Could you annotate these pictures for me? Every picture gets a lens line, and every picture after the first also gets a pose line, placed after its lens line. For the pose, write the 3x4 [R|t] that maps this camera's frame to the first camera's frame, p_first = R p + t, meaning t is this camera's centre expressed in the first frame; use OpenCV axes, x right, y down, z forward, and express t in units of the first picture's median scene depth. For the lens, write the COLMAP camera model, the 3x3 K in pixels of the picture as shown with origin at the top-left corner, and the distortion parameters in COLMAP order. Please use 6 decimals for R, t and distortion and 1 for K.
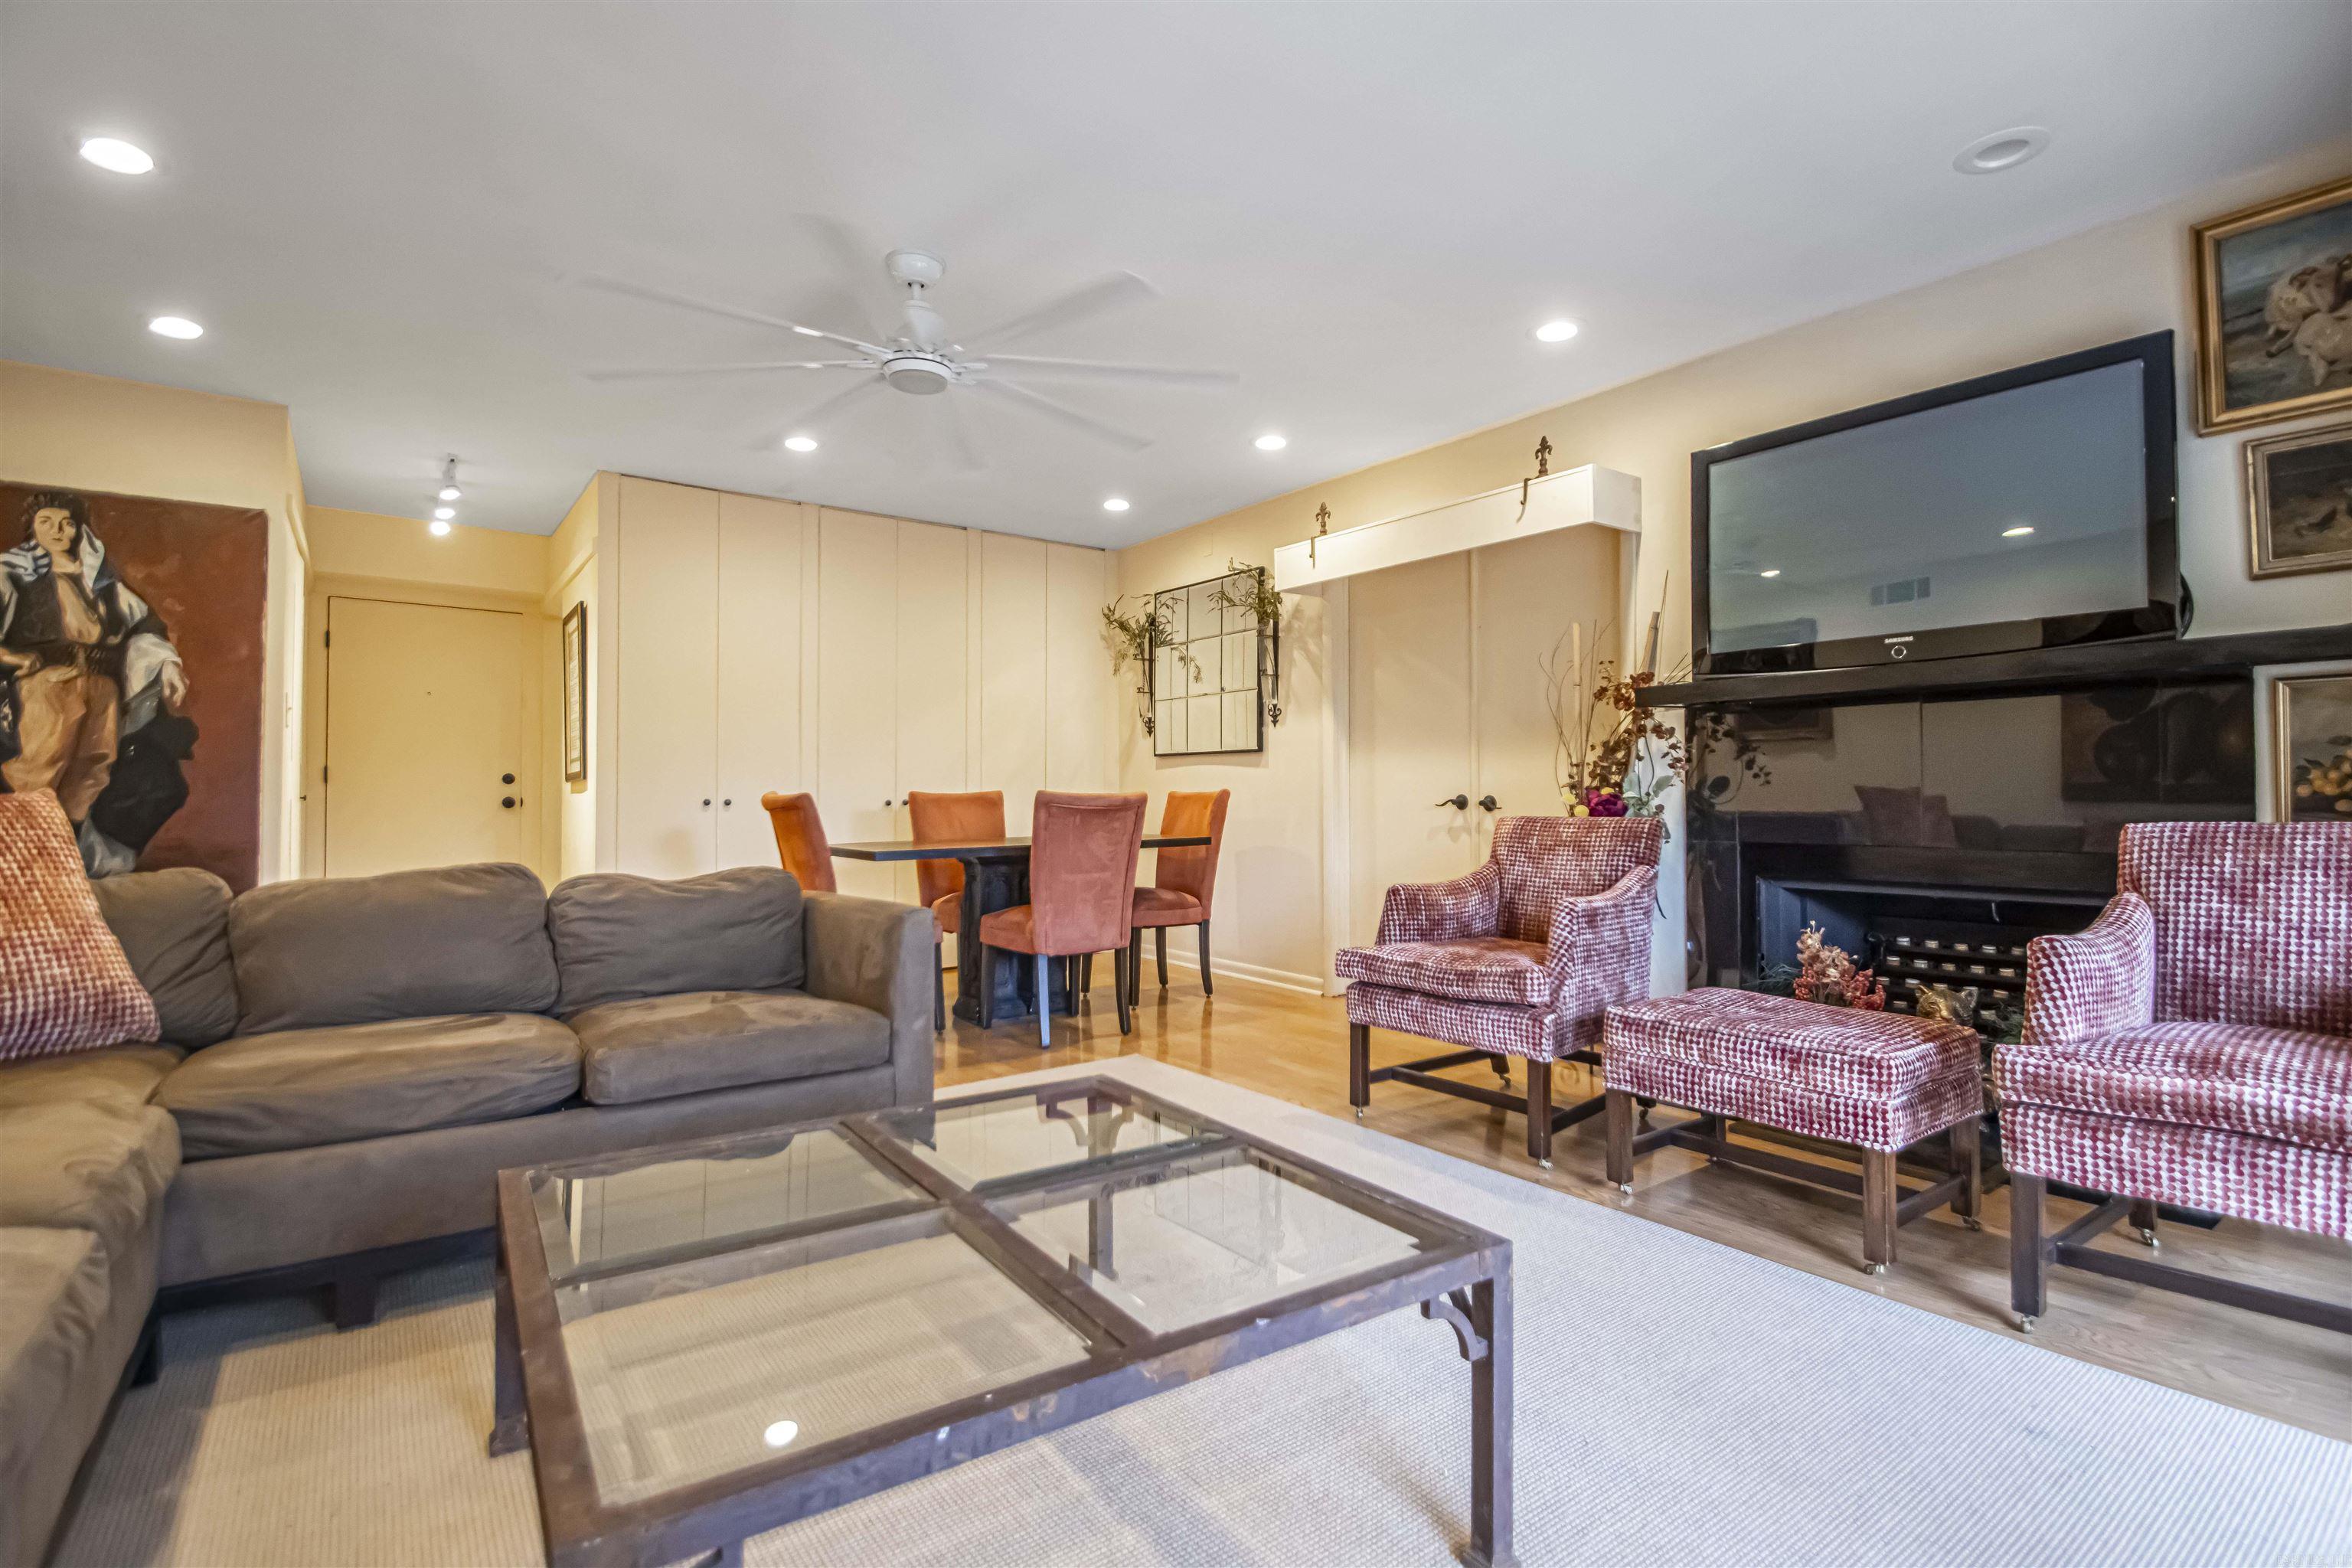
lens RADIAL K [[1089.6, 0, 1103.2], [0, 1089.6, 770.8], [0, 0, 1]] dist [0.012822, -0.008680]
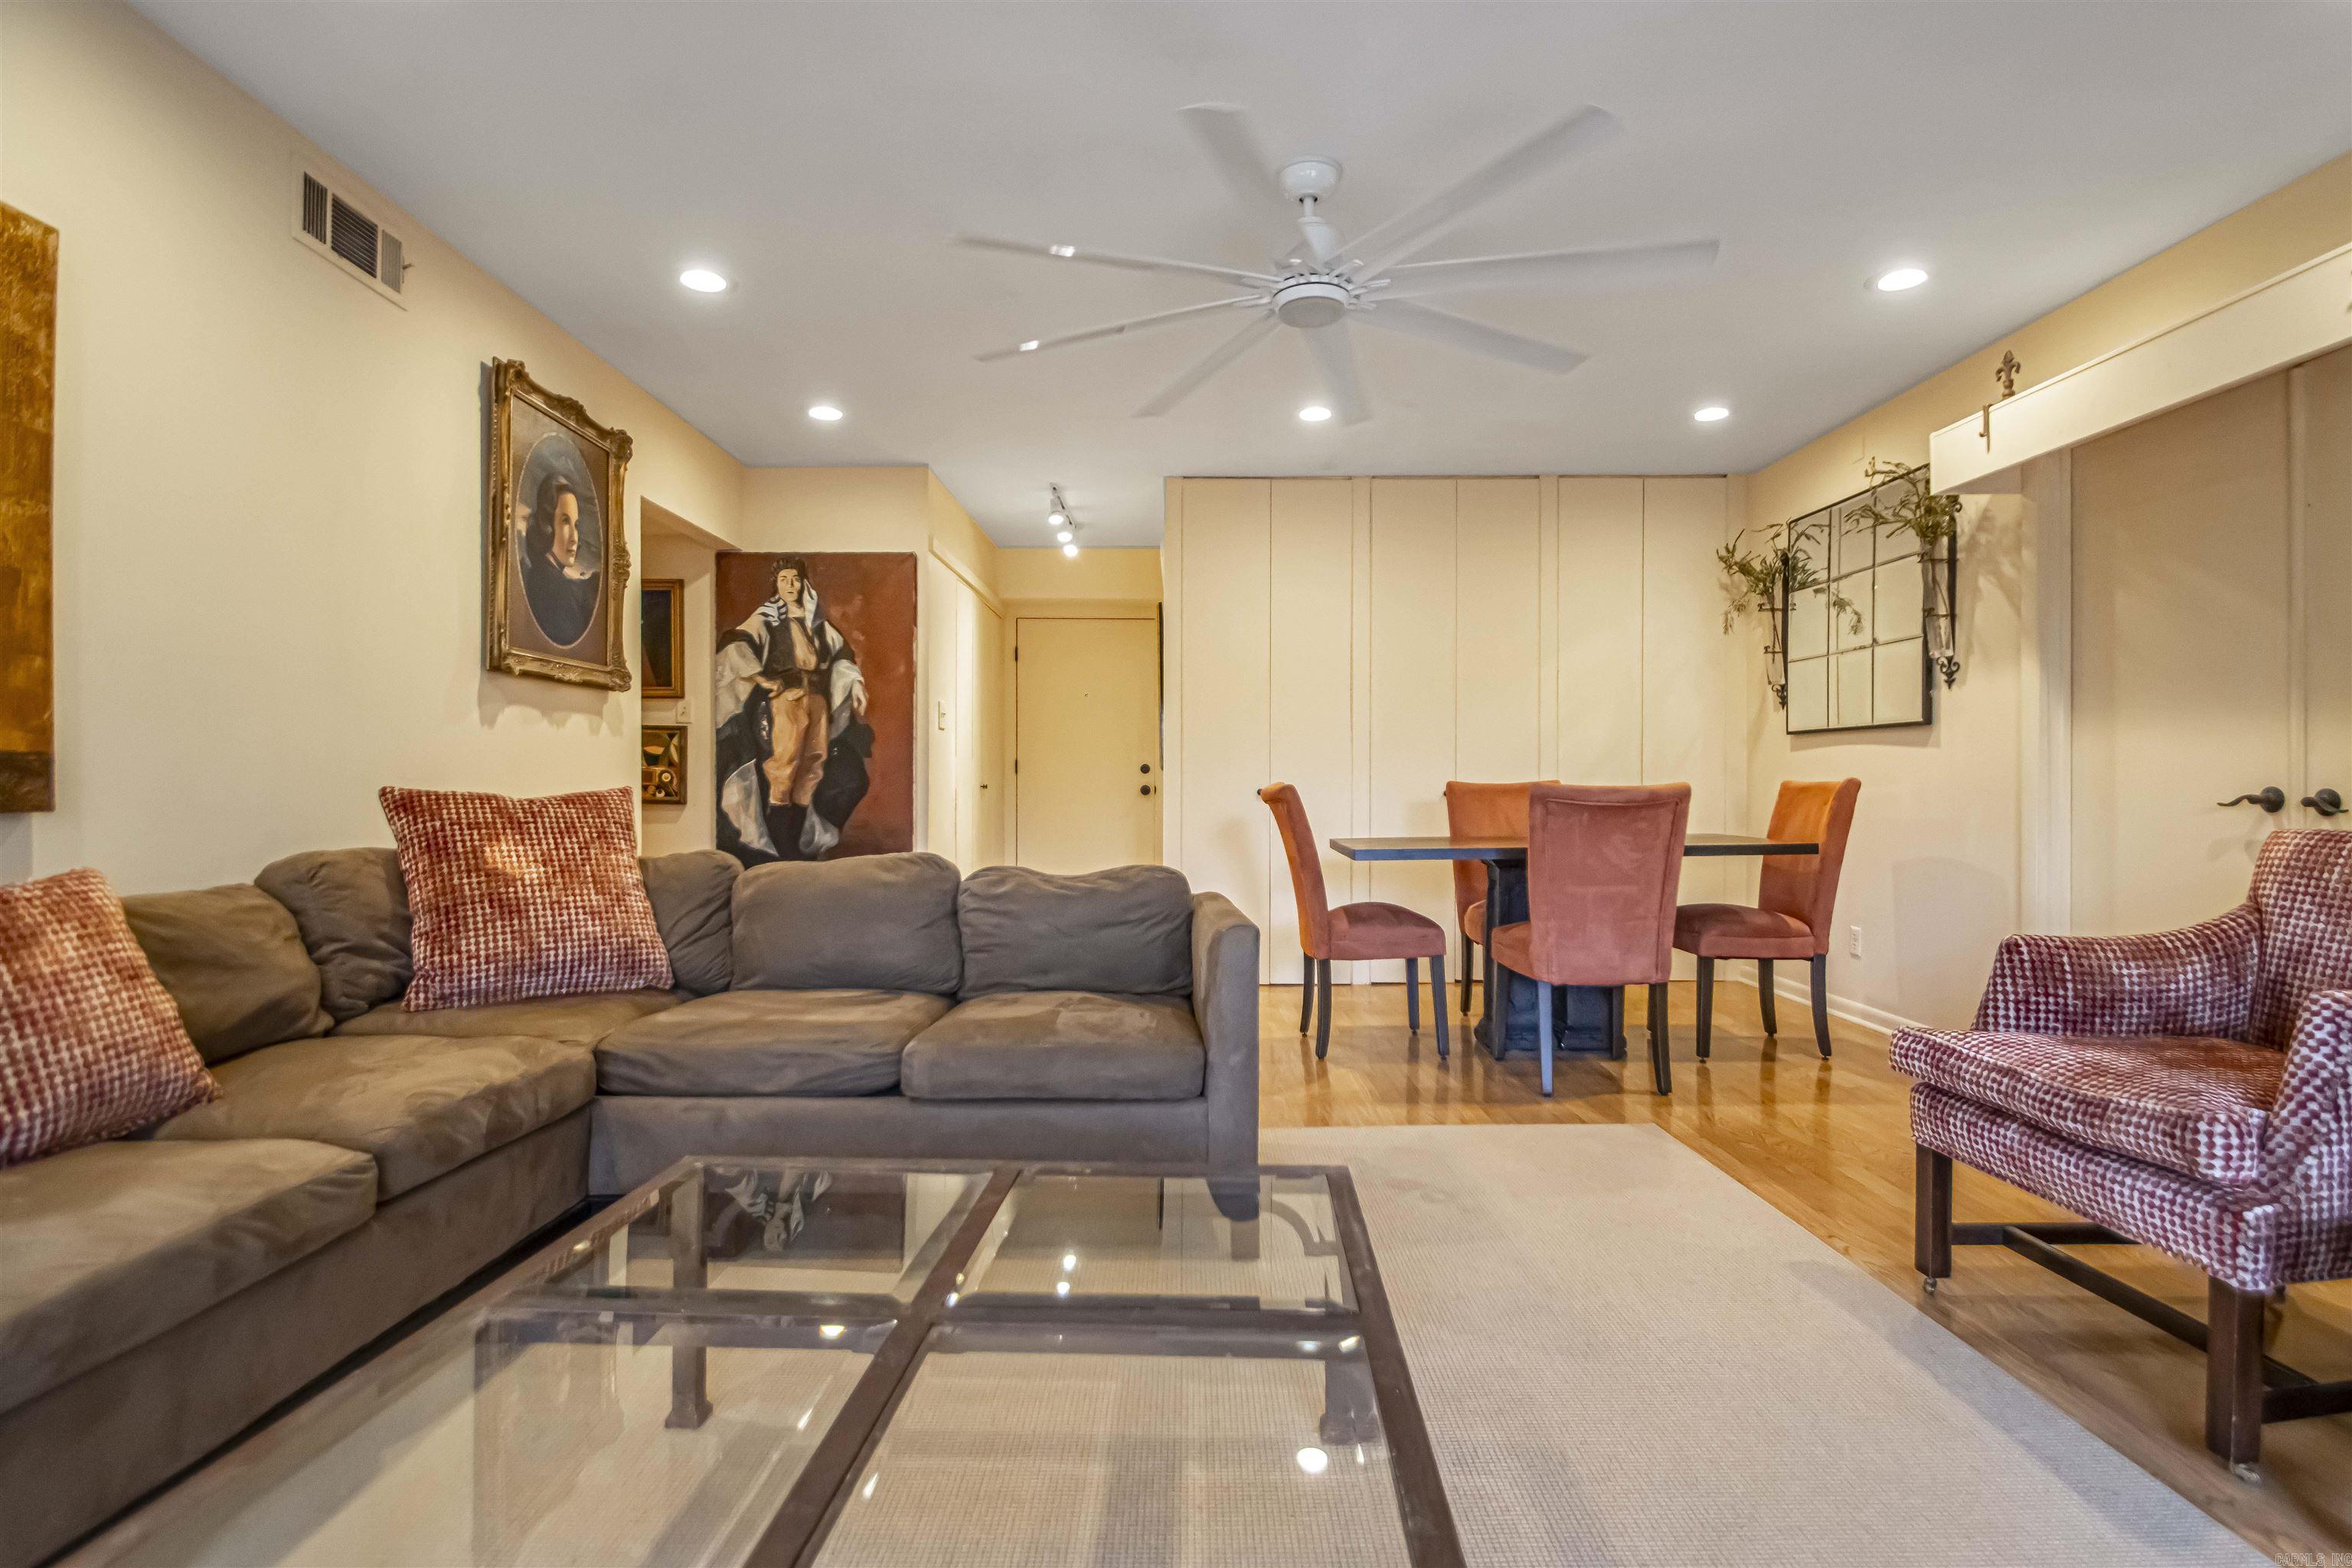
lens RADIAL K [[1089.6, 0, 1185.3], [0, 1089.6, 777.5], [0, 0, 1]] dist [0.012822, -0.008680]
pose [[0.827009, -0.002833, -0.562181, 0.182055], [0.014856, 0.999748, 0.016816, -0.003095], [0.561992, -0.022259, 0.826843, 0.173482]]
